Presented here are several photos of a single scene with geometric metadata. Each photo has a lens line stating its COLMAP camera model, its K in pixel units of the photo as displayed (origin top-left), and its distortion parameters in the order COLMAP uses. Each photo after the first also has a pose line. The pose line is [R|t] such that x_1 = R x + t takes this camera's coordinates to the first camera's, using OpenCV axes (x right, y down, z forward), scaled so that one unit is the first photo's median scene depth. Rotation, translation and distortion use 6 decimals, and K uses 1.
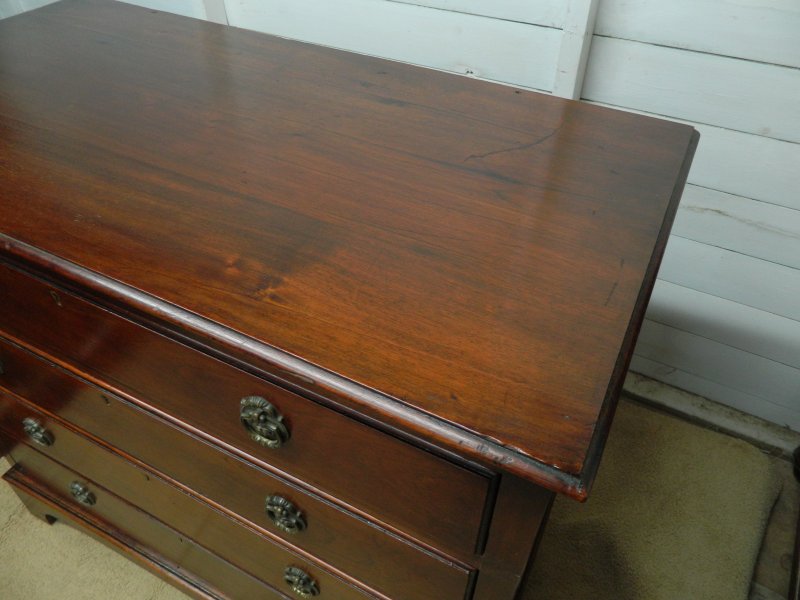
lens RADIAL K [[591.7, 0, 395.7], [0, 591.7, 294.4], [0, 0, 1]] dist [0.013327, -0.010554]
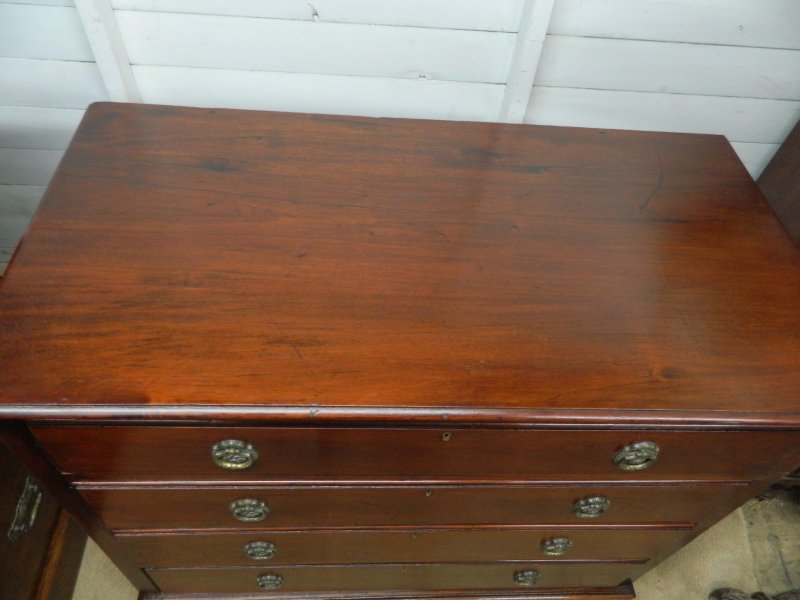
lens RADIAL K [[591.7, 0, 397.8], [0, 591.7, 294.8], [0, 0, 1]] dist [0.013327, -0.010554]
pose [[0.876763, -0.330587, 0.349282, -1.130220], [0.277422, 0.940921, 0.194178, -0.592100], [-0.392840, -0.073349, 0.916677, -0.016936]]
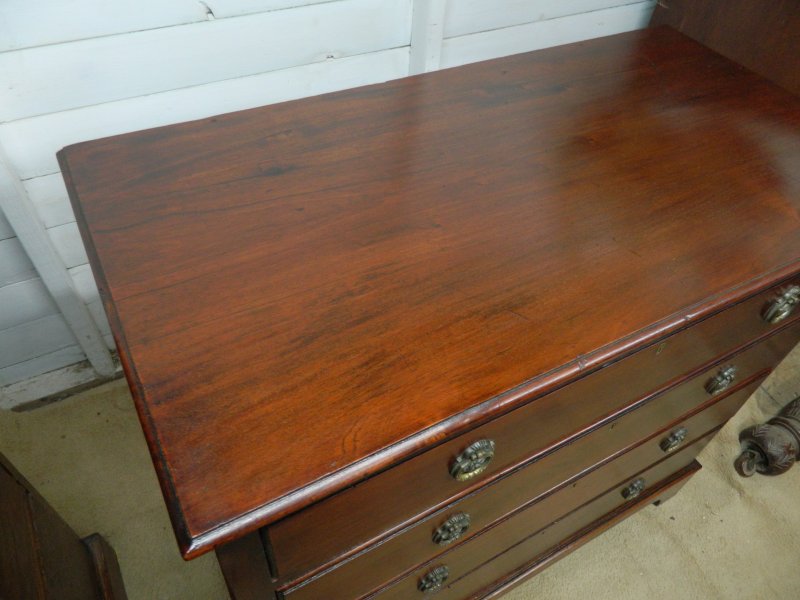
lens RADIAL K [[591.7, 0, 400.0], [0, 591.7, 293.9], [0, 0, 1]] dist [0.013327, -0.010554]
pose [[0.574216, -0.589479, 0.568146, -1.661634], [0.522854, 0.798048, 0.299572, -0.775727], [-0.629999, 0.125039, 0.766464, 0.505659]]
